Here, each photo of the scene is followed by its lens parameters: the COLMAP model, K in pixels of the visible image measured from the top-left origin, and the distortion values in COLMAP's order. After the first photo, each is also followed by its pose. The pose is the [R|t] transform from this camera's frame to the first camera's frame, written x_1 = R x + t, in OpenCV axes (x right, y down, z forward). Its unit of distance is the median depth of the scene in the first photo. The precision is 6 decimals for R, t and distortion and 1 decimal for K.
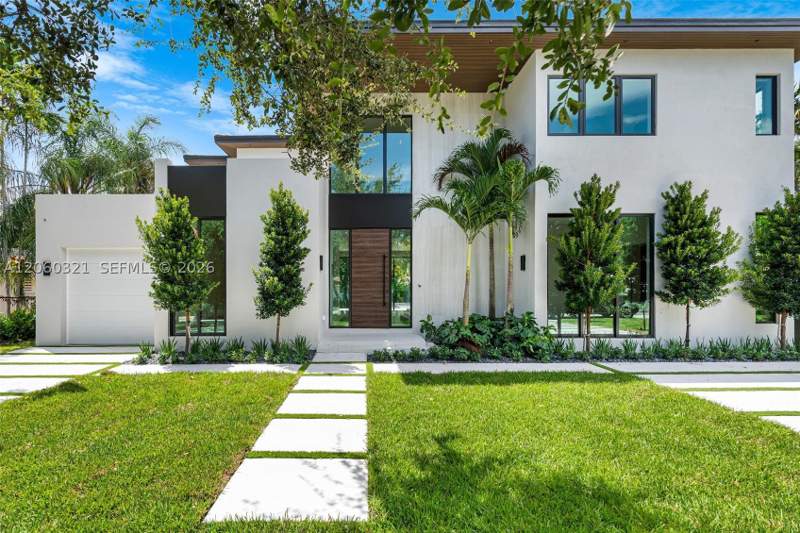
lens RADIAL K [[378.5, 0, 378.0], [0, 378.5, 291.7], [0, 0, 1]] dist [-0.003012, 0.000862]
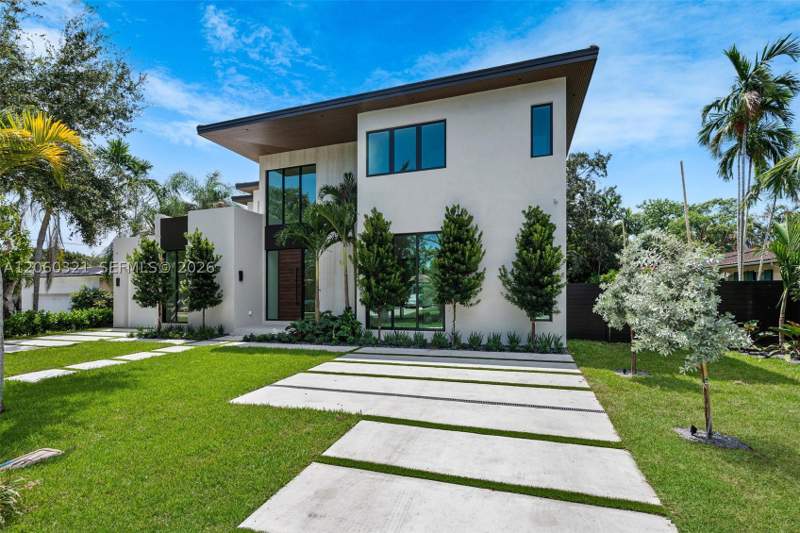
lens RADIAL K [[378.5, 0, 414.6], [0, 378.5, 288.5], [0, 0, 1]] dist [-0.003012, 0.000862]
pose [[0.948377, -0.009311, -0.317007, 1.027049], [0.008410, 0.999956, -0.004210, -0.014341], [0.317032, 0.001327, 0.948414, -0.205394]]
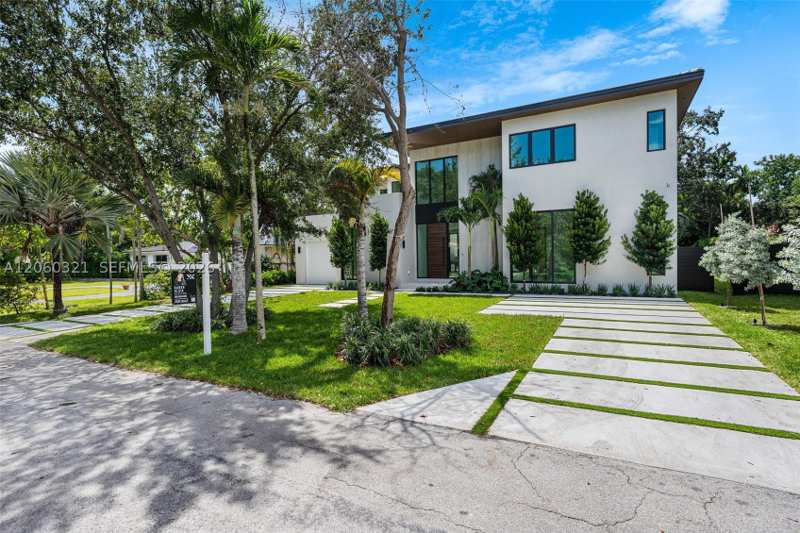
lens RADIAL K [[415.1, 0, 404.0], [0, 415.1, 259.9], [0, 0, 1]] dist [0.012834, -0.000493]
pose [[0.875401, -0.011691, -0.483257, 0.952188], [0.016534, 0.999847, 0.005763, -0.006509], [0.483115, -0.013035, 0.875460, -0.952279]]
